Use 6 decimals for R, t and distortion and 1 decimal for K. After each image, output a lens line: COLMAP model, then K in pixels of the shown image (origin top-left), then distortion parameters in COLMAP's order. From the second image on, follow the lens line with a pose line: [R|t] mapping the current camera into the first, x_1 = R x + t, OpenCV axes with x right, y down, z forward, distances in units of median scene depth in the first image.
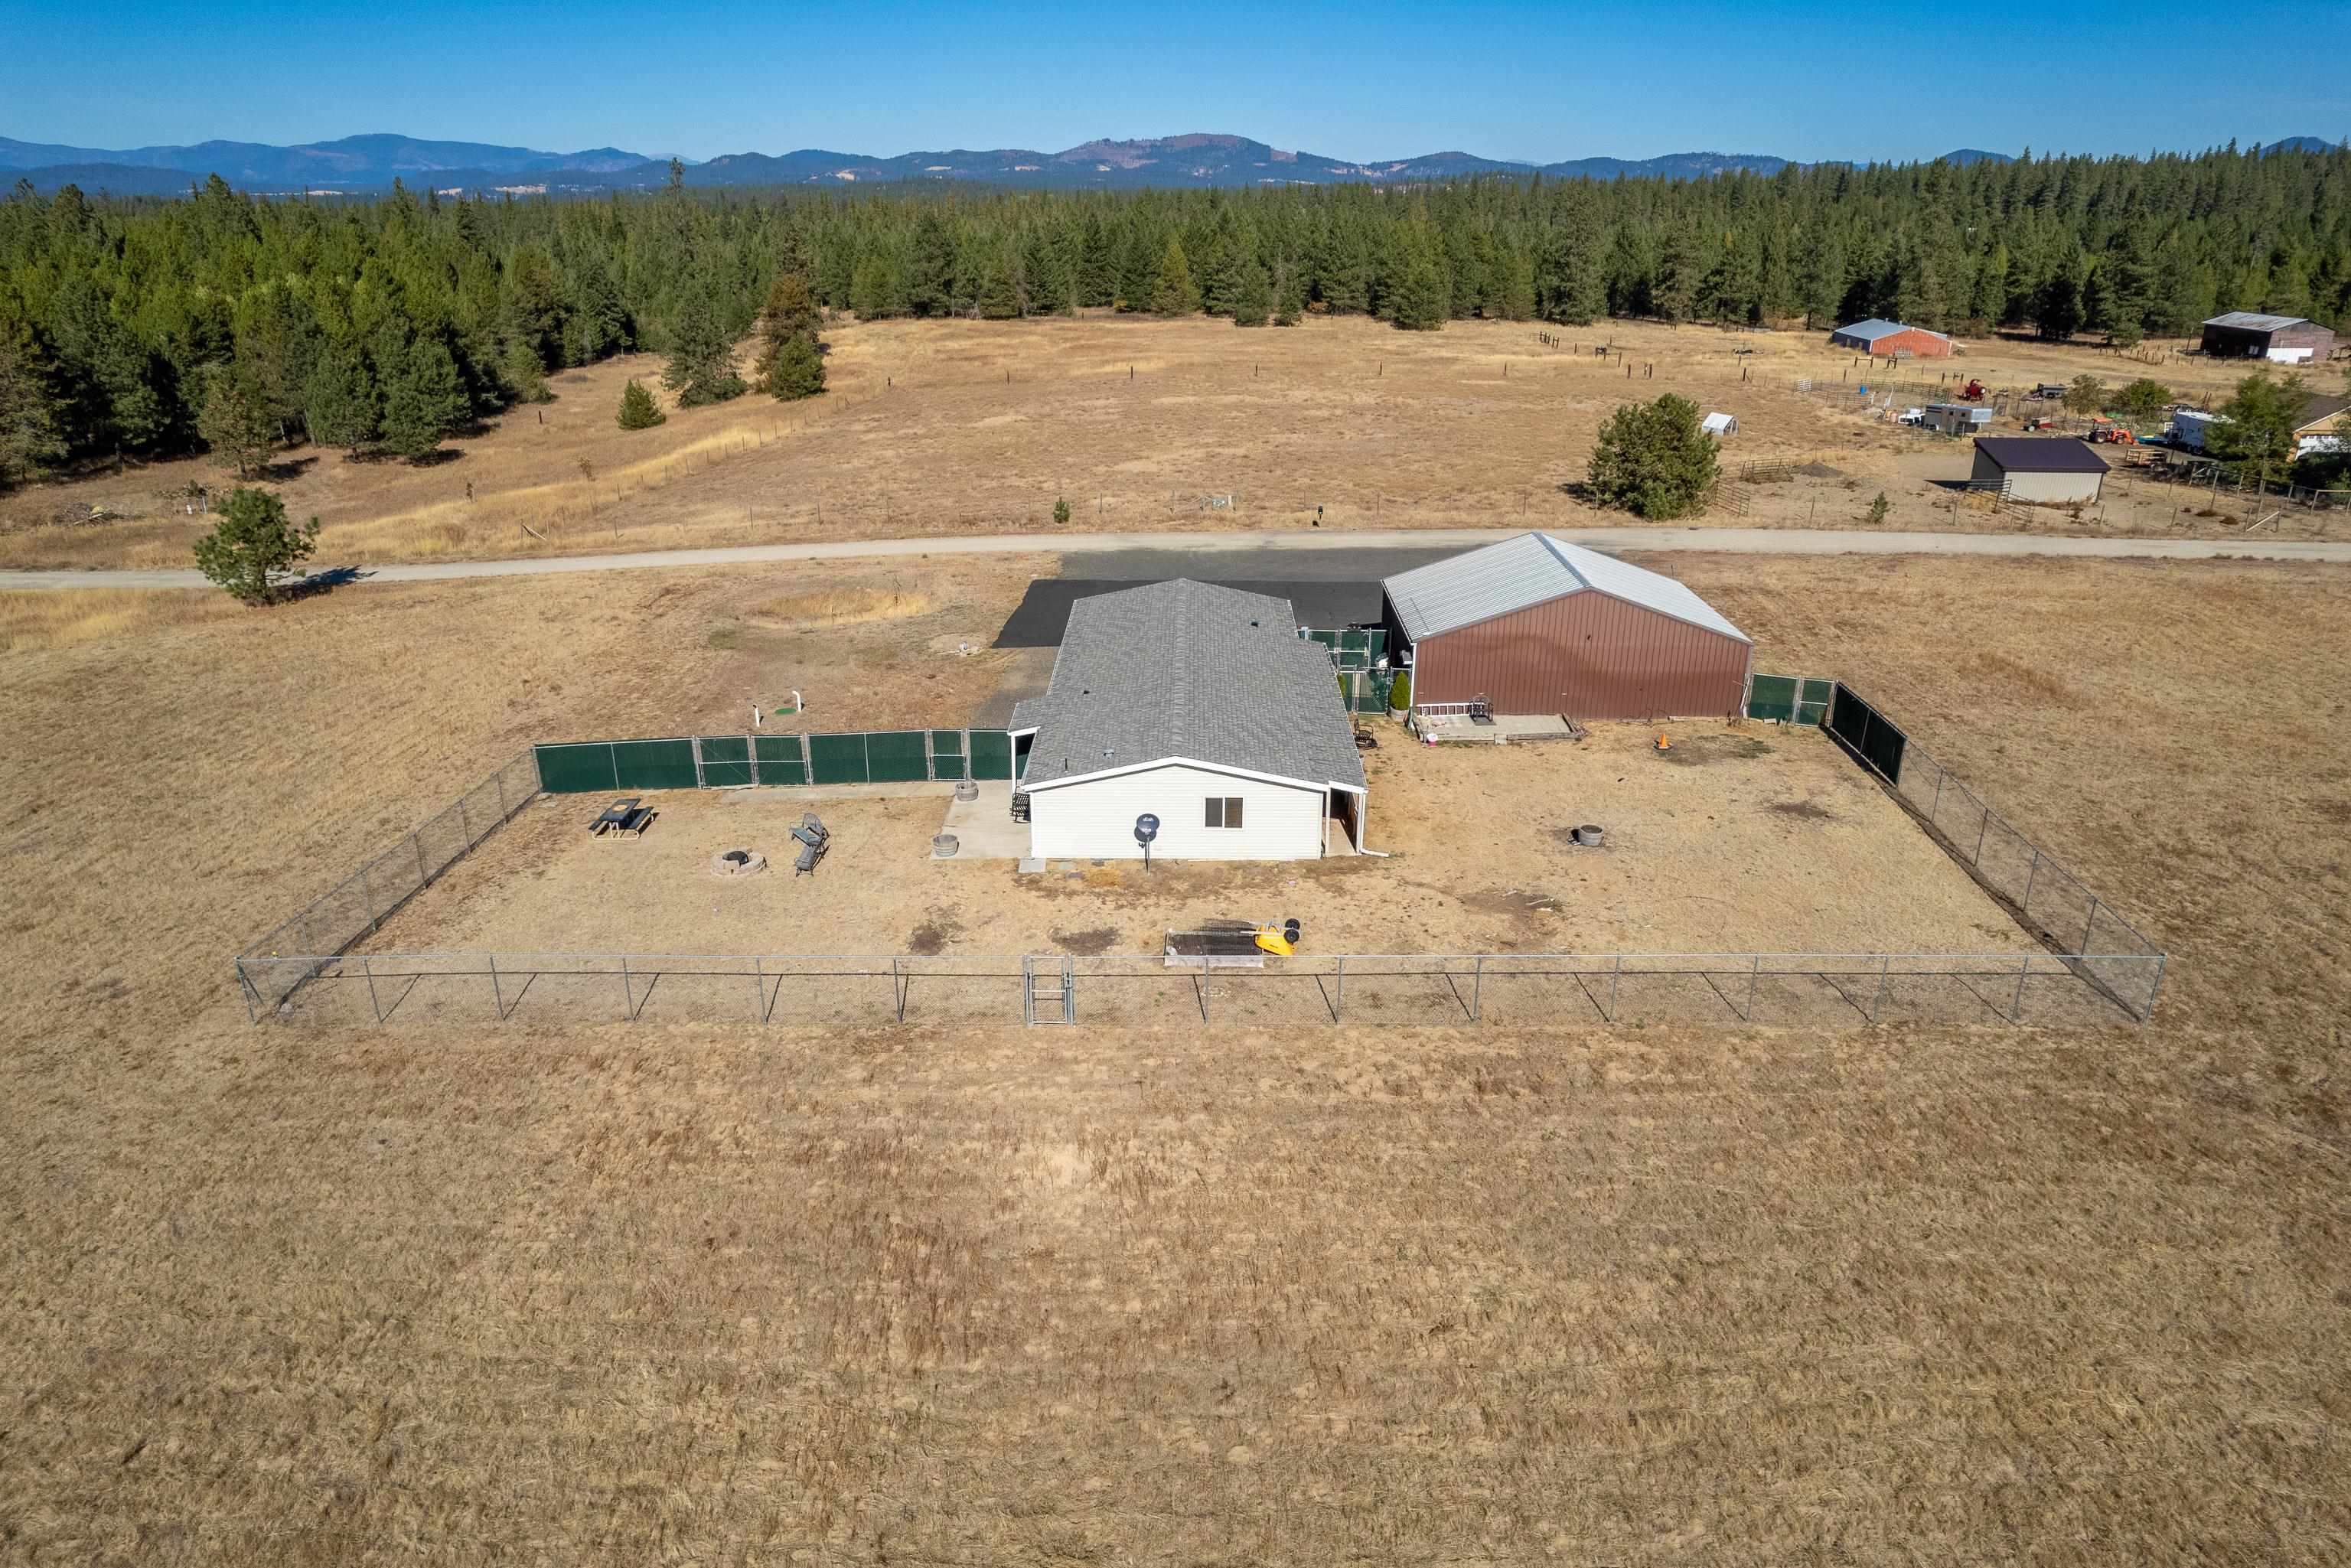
lens RADIAL K [[1514.5, 0, 1175.5], [0, 1514.5, 784.0], [0, 0, 1]] dist [-0.077192, 0.066634]
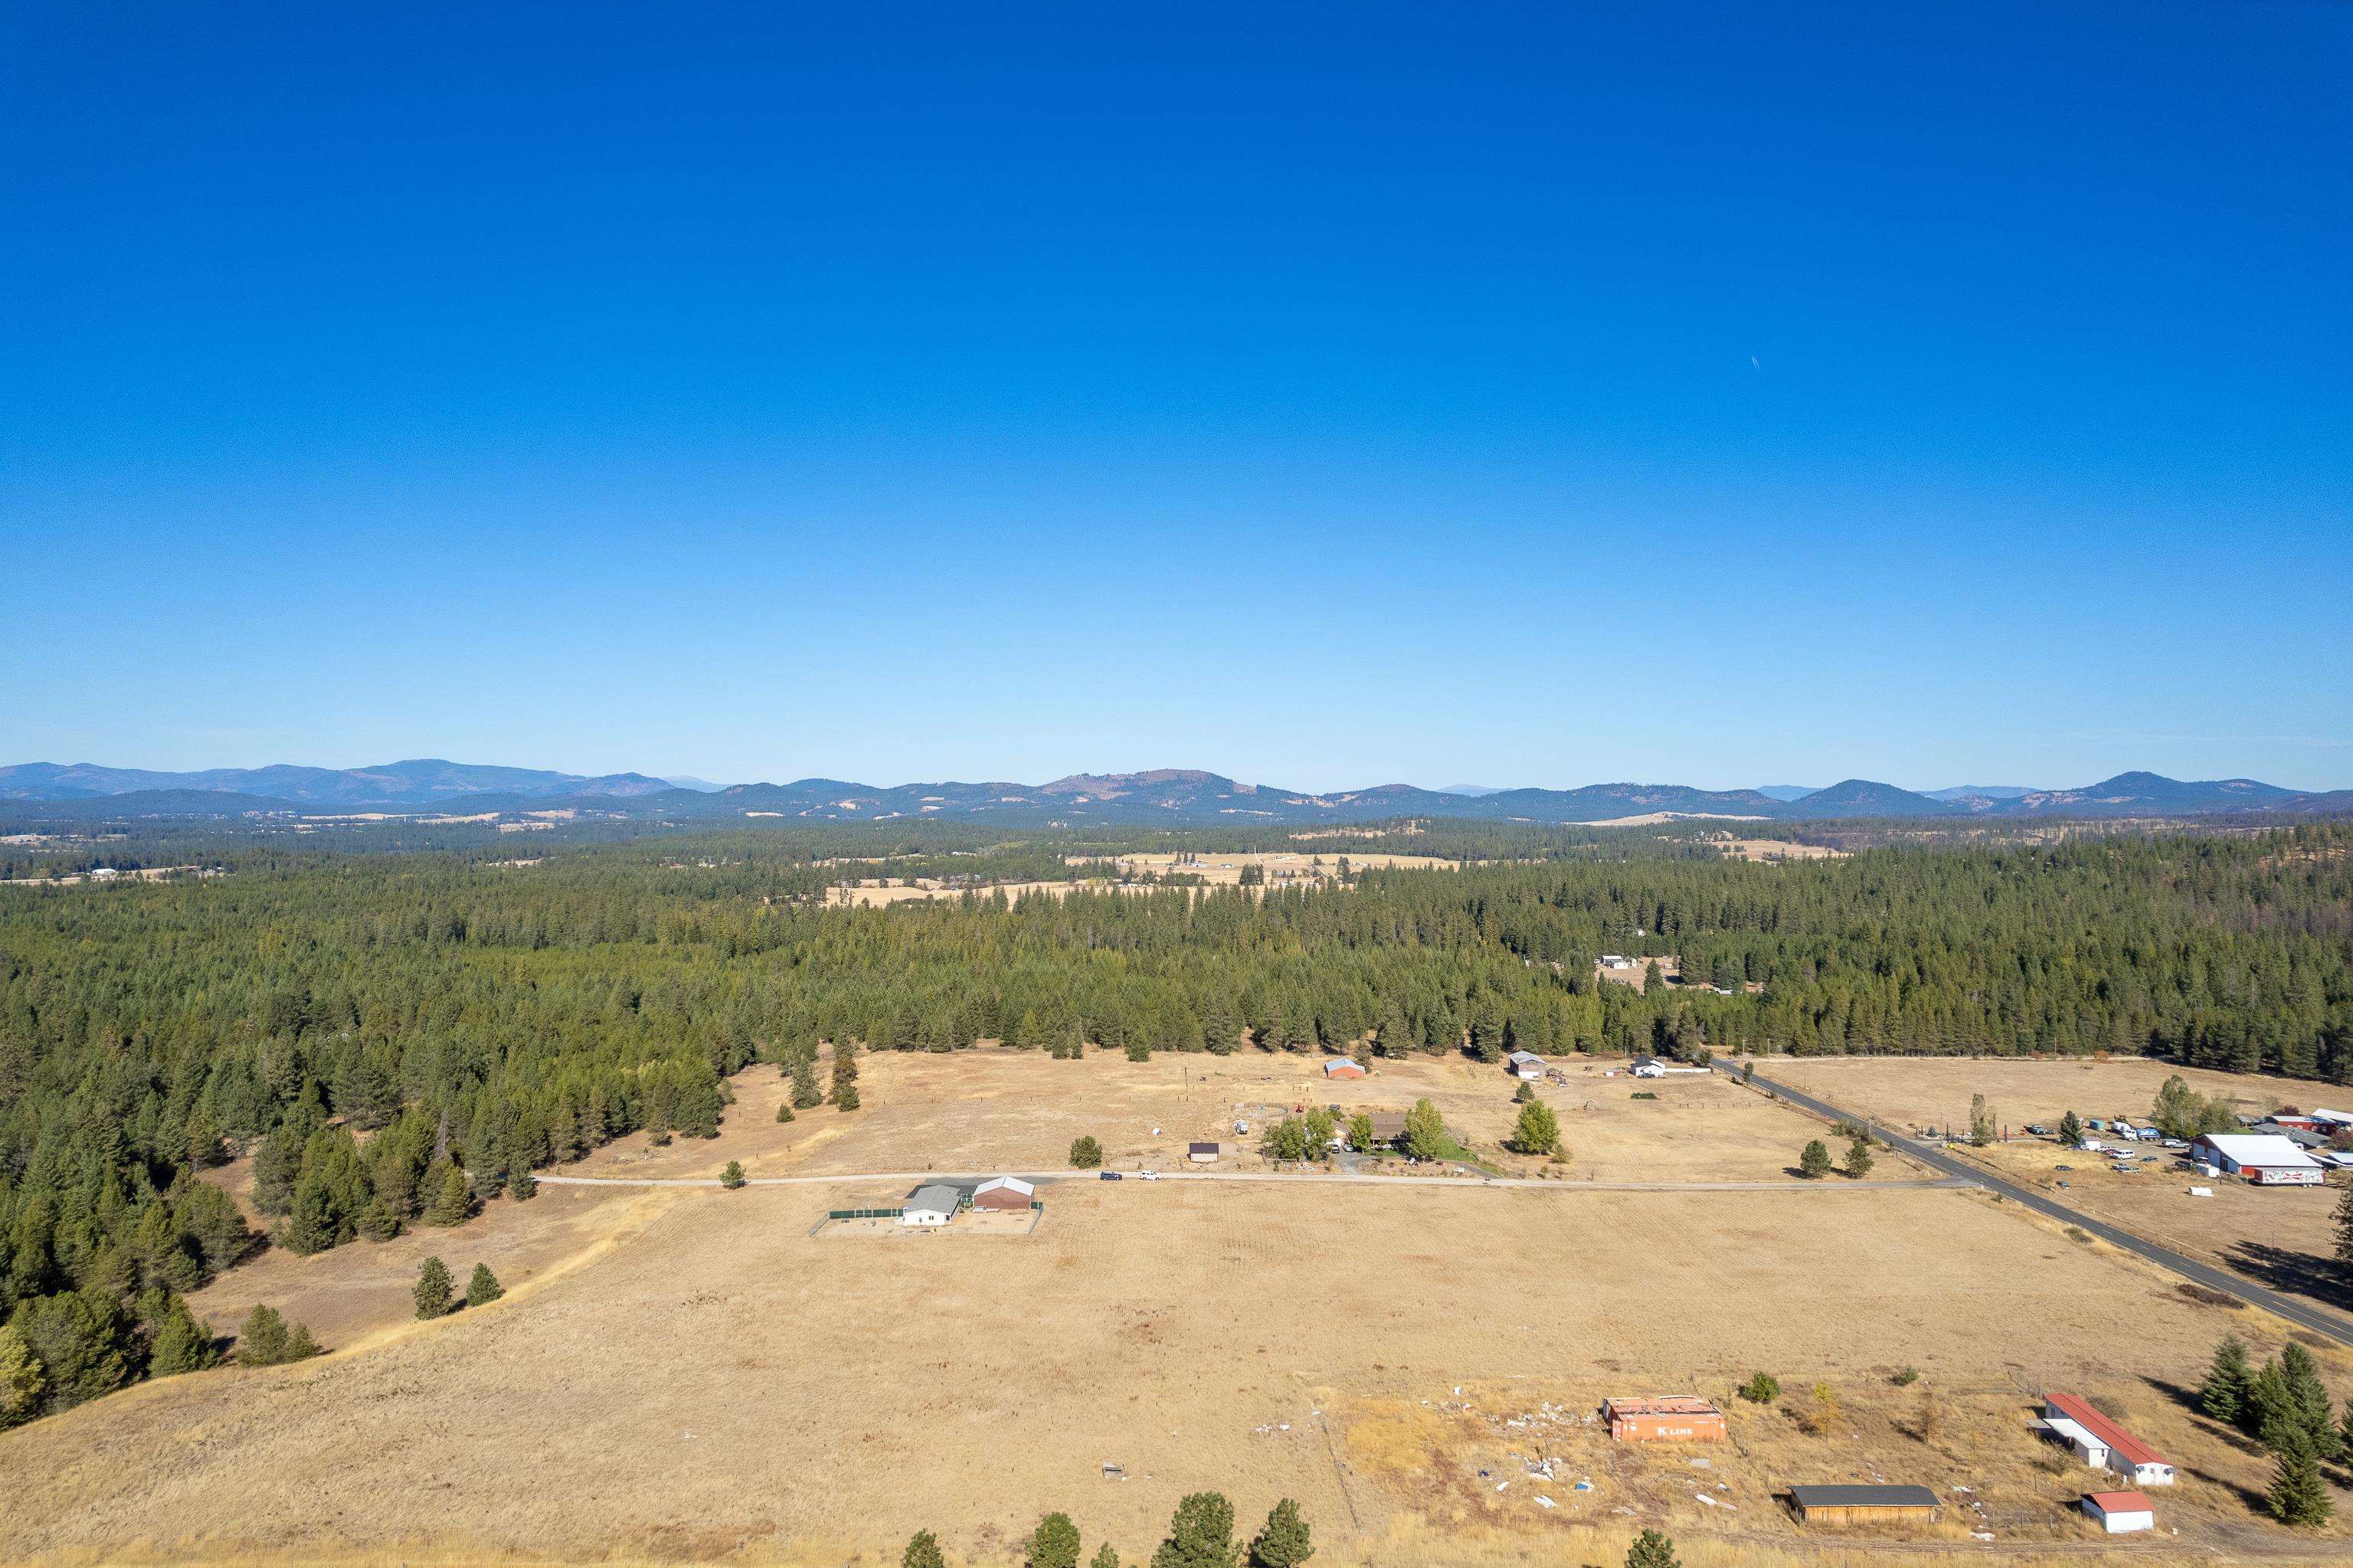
lens RADIAL K [[1515.9, 0, 1176.5], [0, 1515.9, 784.0], [0, 0, 1]] dist [-0.077192, 0.066634]
pose [[0.999907, 0.000287, 0.013656, 0.195457], [0.004948, 0.924283, -0.381677, 0.150815], [-0.012732, 0.381708, 0.924195, -1.143176]]
